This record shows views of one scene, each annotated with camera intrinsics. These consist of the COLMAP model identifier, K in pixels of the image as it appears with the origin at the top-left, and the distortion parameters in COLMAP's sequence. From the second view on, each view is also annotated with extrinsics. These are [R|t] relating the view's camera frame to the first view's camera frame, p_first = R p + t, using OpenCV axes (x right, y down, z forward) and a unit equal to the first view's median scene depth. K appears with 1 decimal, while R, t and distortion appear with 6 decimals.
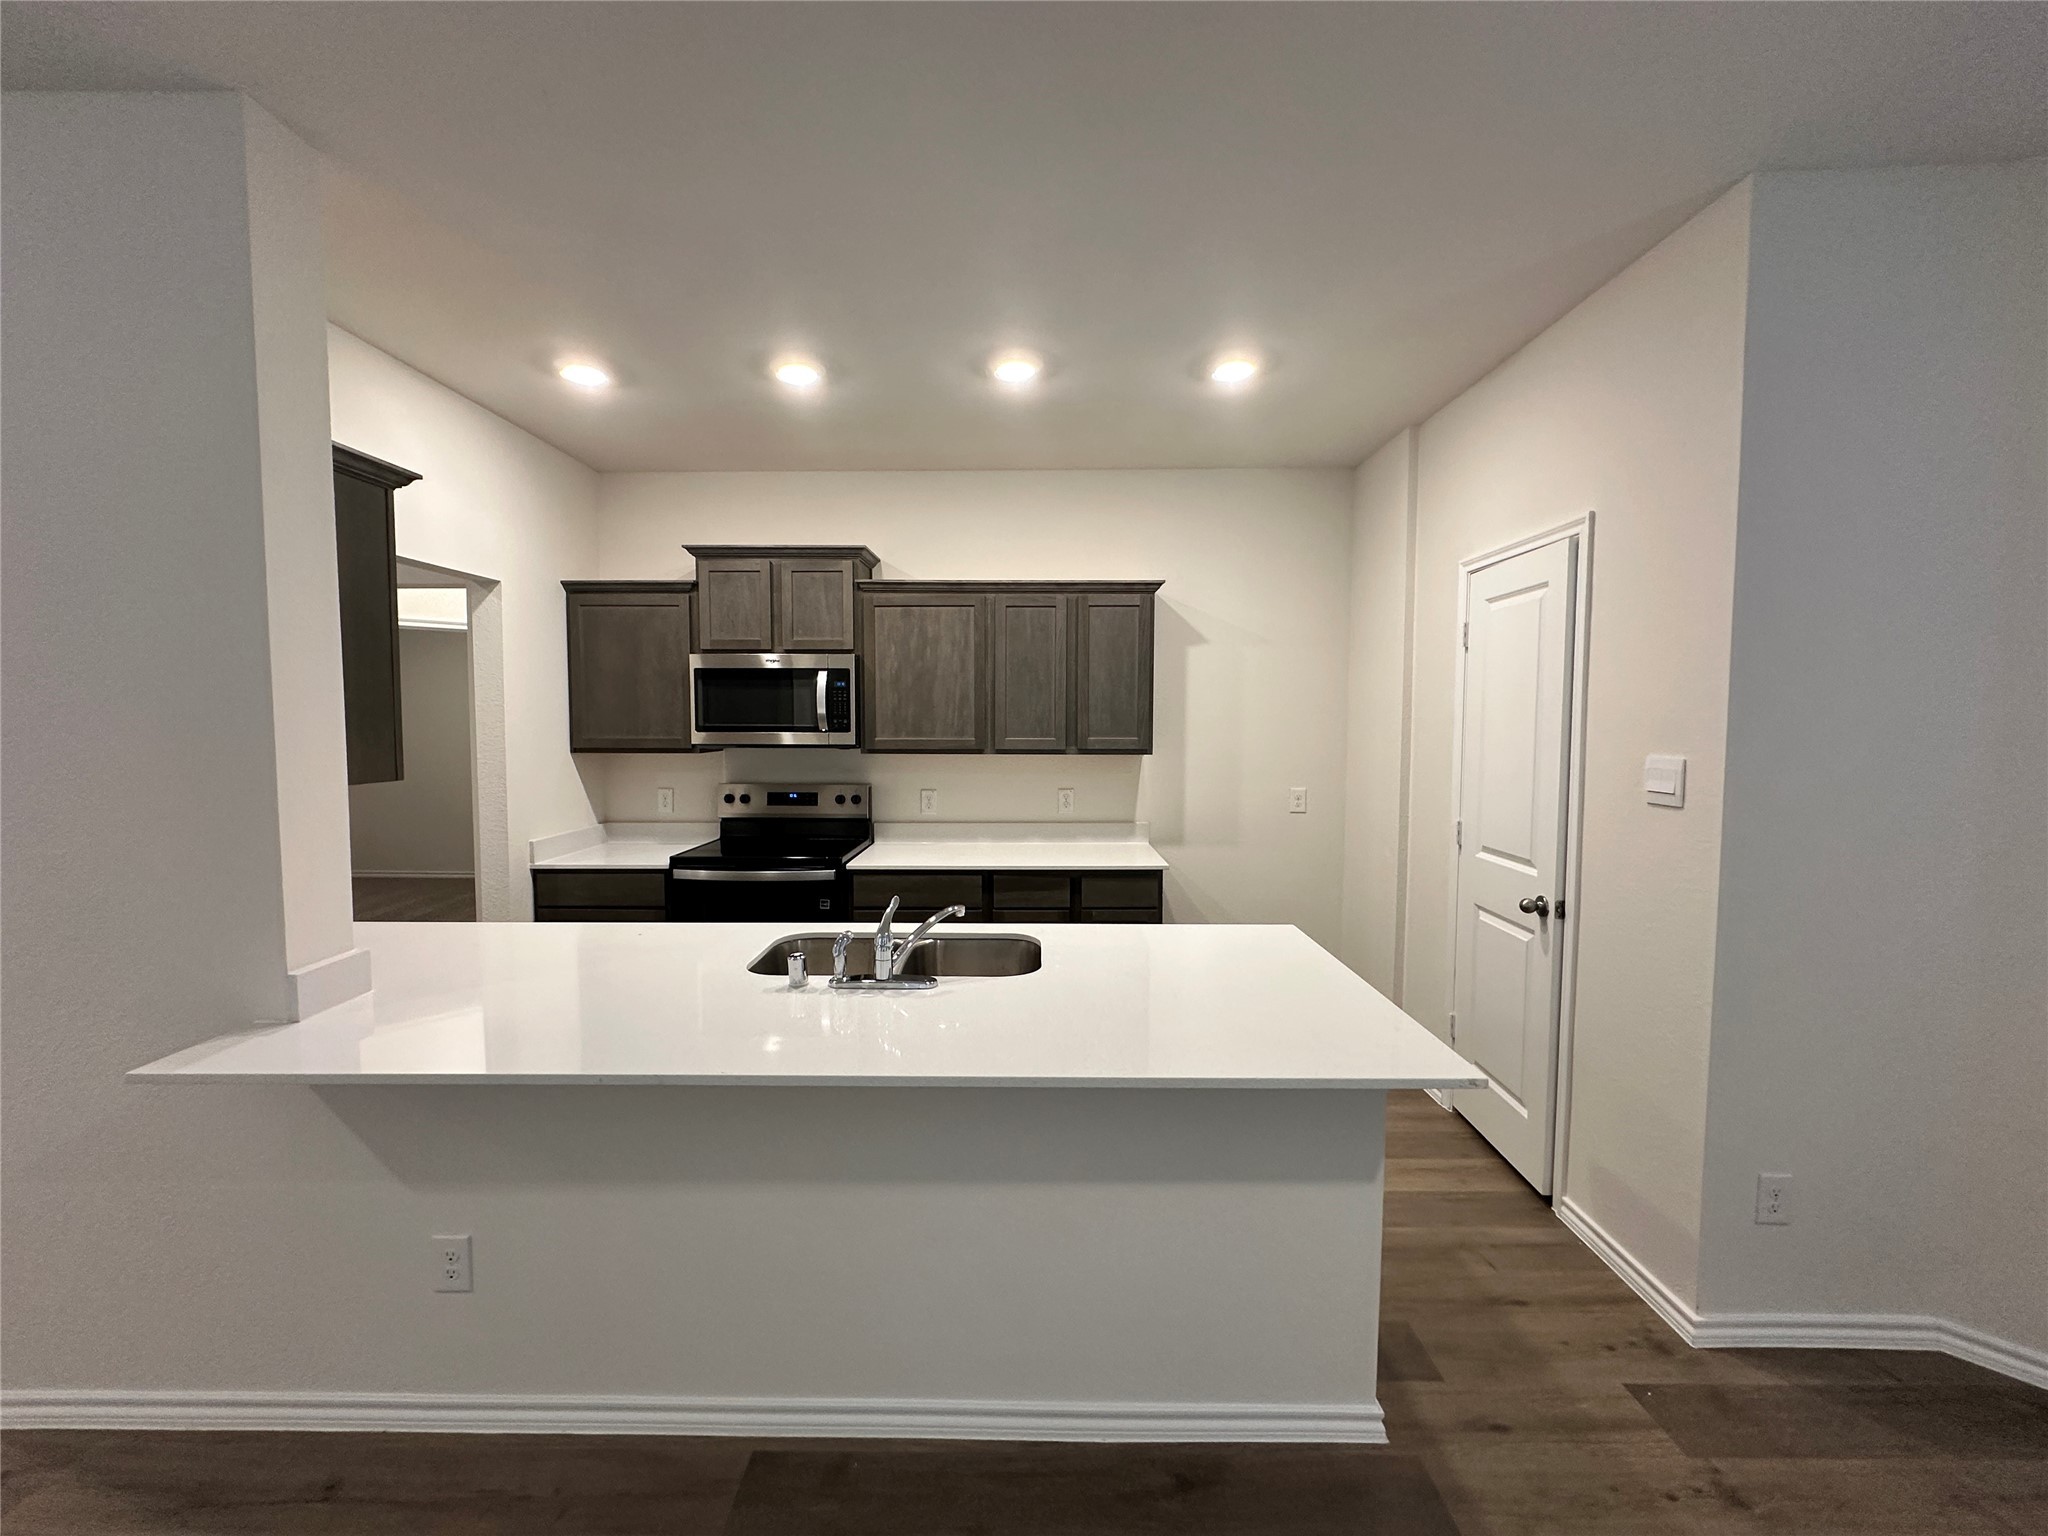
lens RADIAL K [[814.7, 0, 1023.6], [0, 814.7, 764.4], [0, 0, 1]] dist [-0.002589, 0.000296]
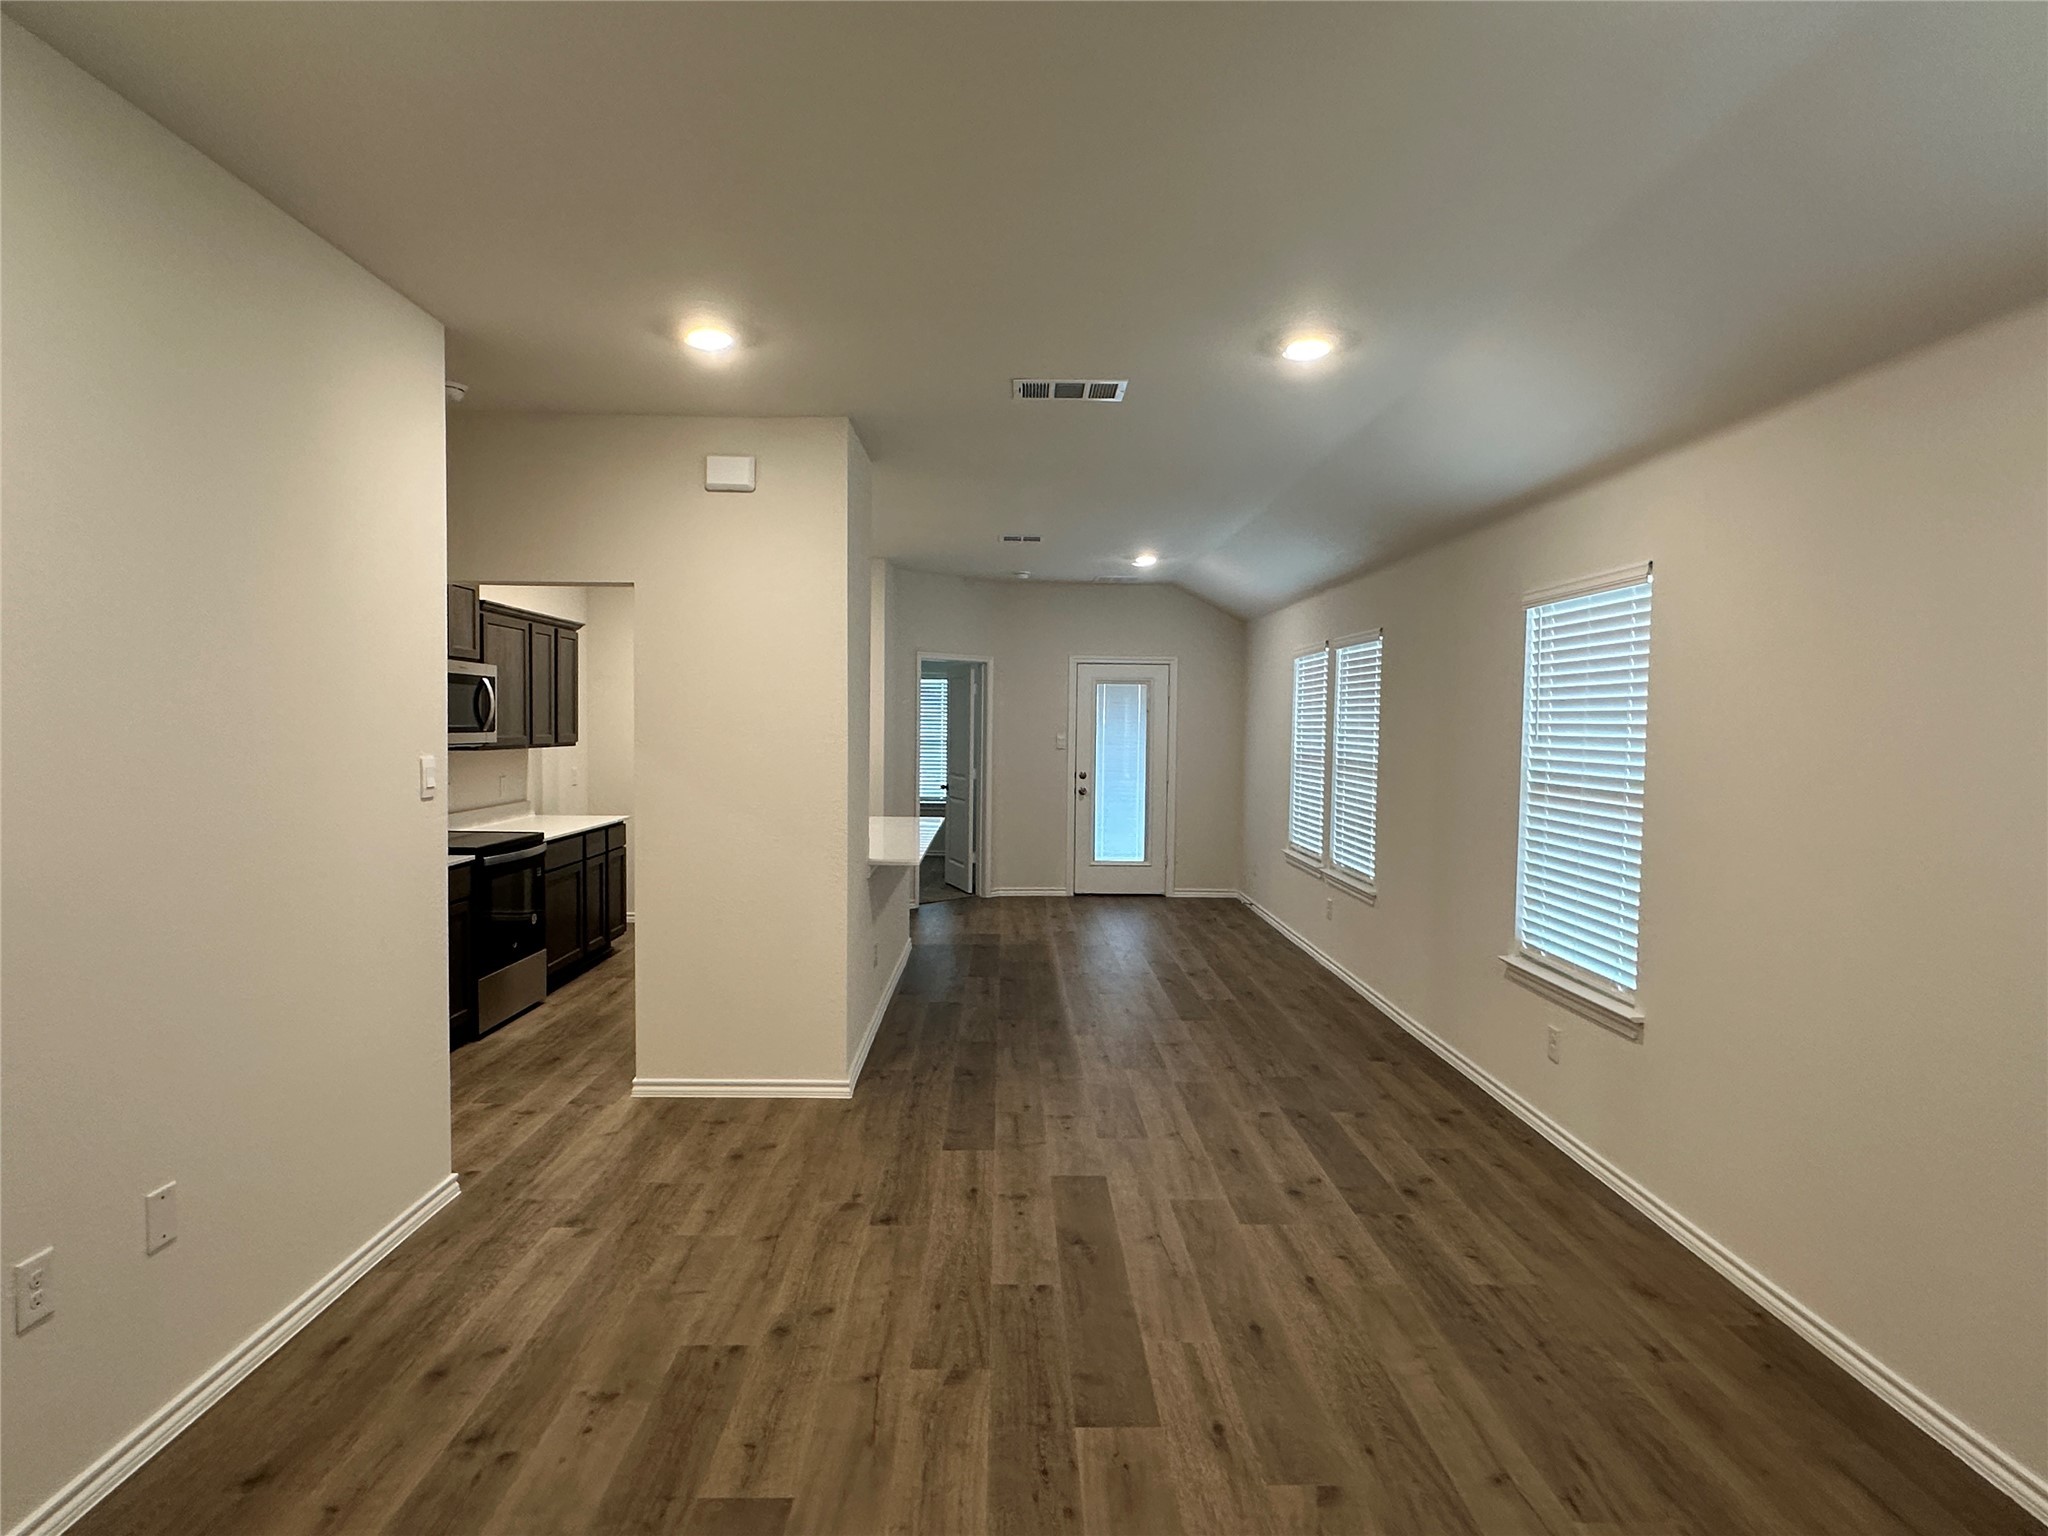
lens RADIAL K [[1133.6, 0, 1023.4], [0, 1133.6, 770.0], [0, 0, 1]] dist [-0.002173, 0.001241]
pose [[-0.023723, -0.043494, 0.998772, -2.358908], [0.042739, 0.998096, 0.044480, -0.031551], [-0.998805, 0.043741, -0.021819, 0.363436]]
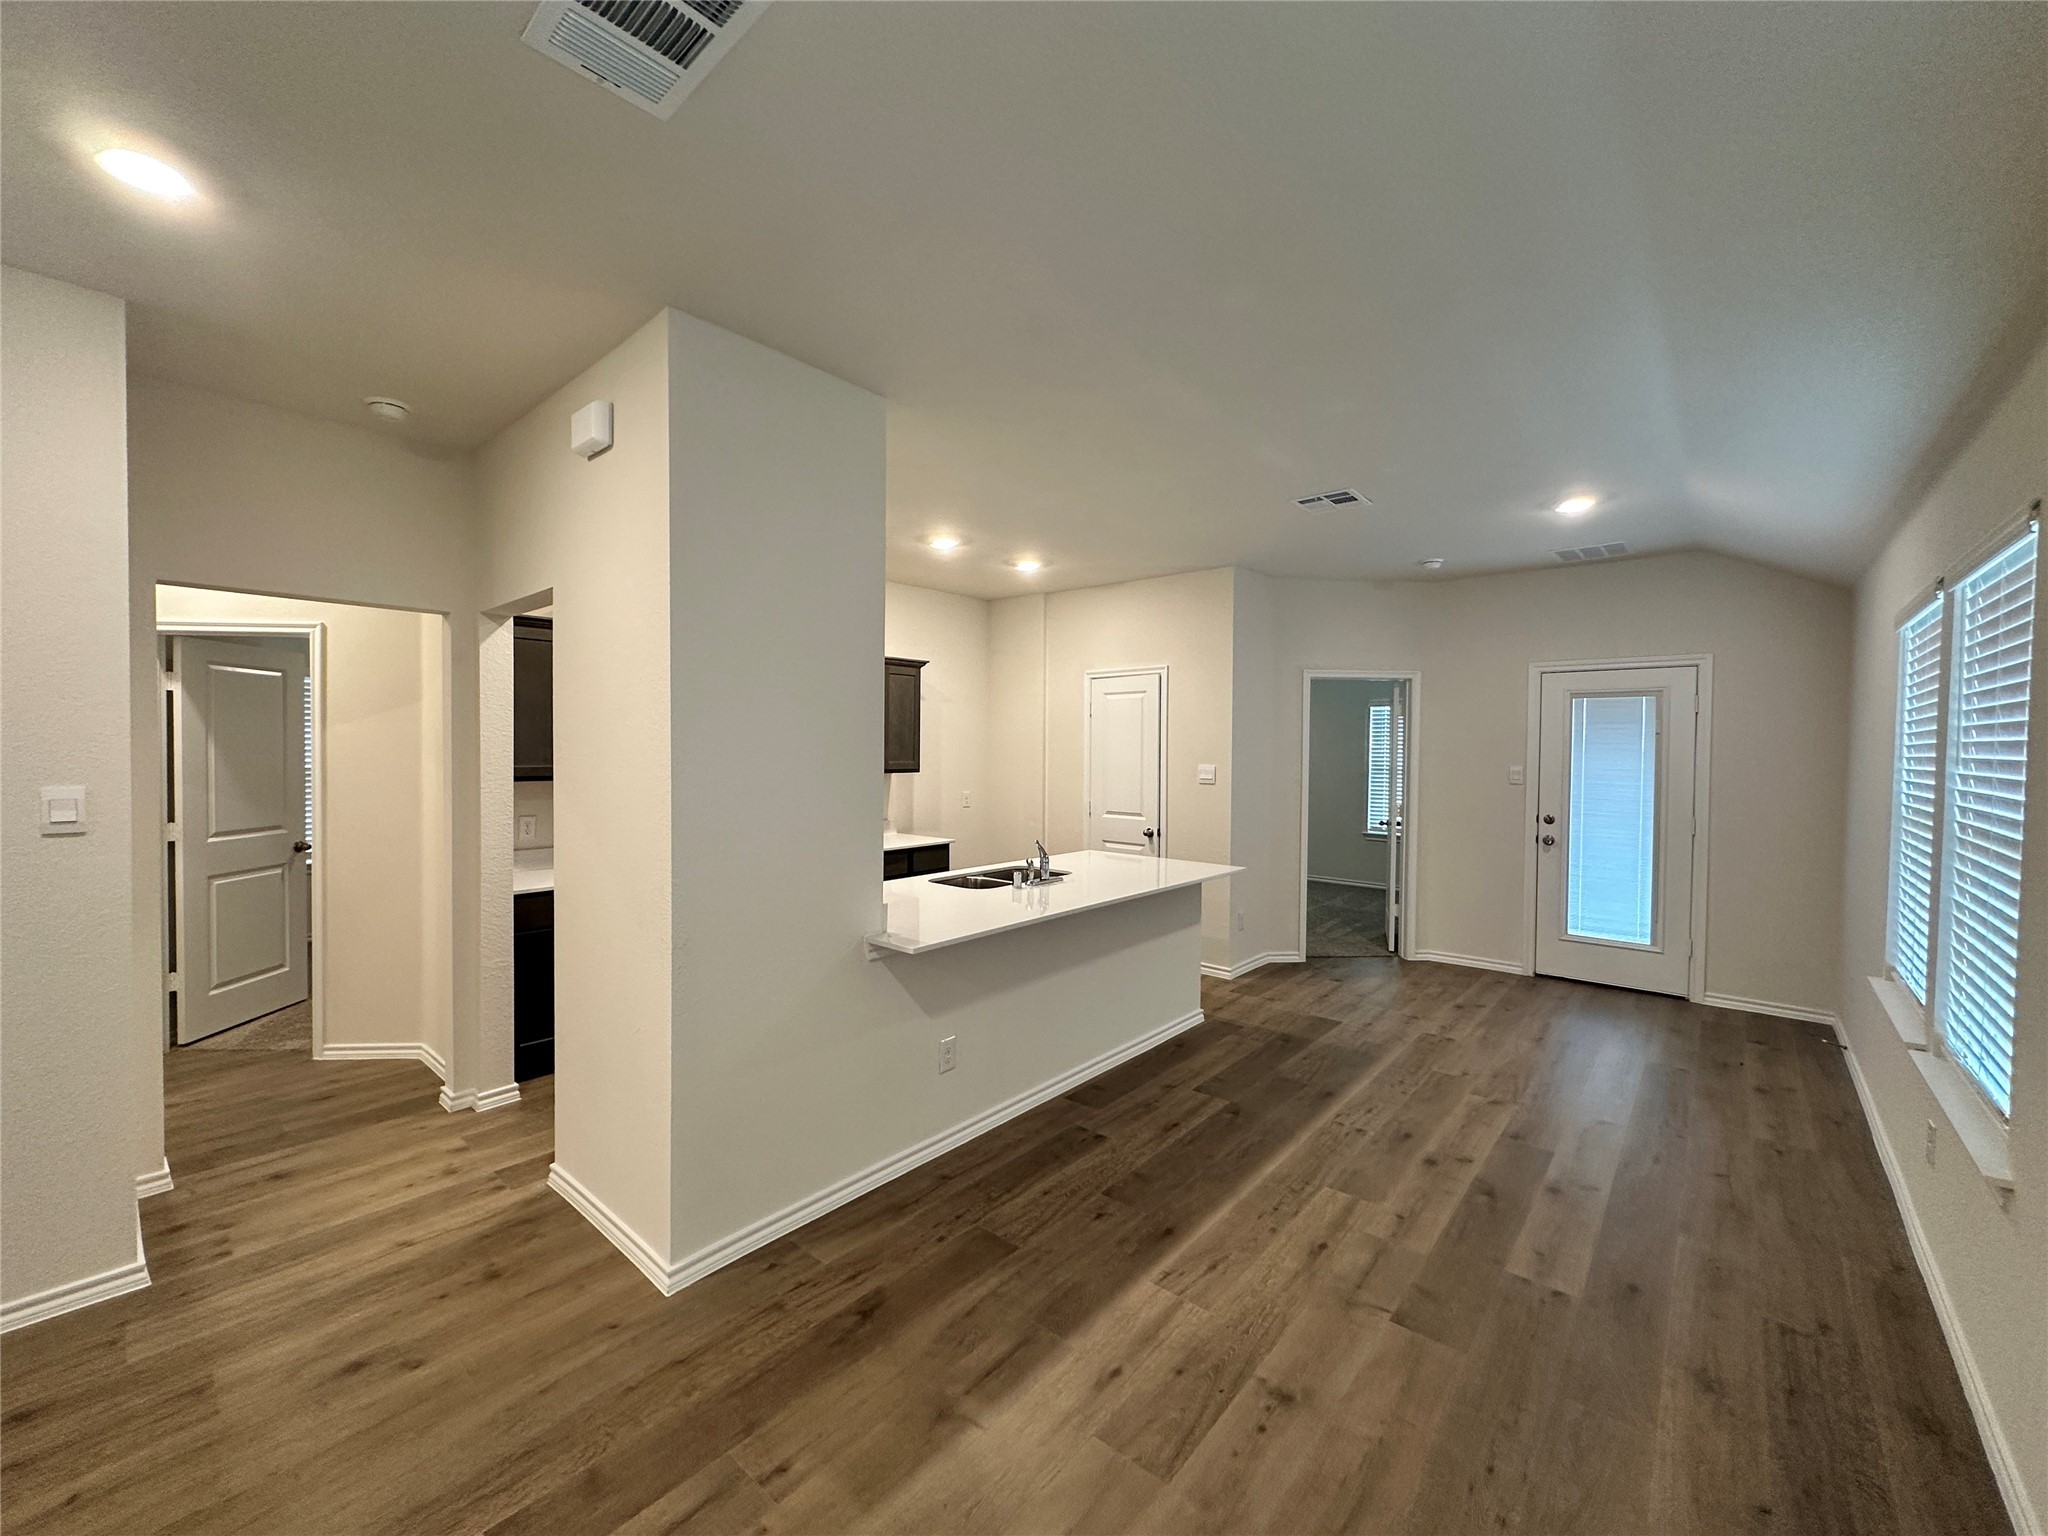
lens RADIAL K [[814.7, 0, 1019.7], [0, 814.7, 766.0], [0, 0, 1]] dist [-0.002589, 0.000296]
pose [[0.651506, -0.014481, 0.758505, -1.155868], [0.035651, 0.999298, -0.011544, 0.000244], [-0.757806, 0.034562, 0.651564, -0.188898]]
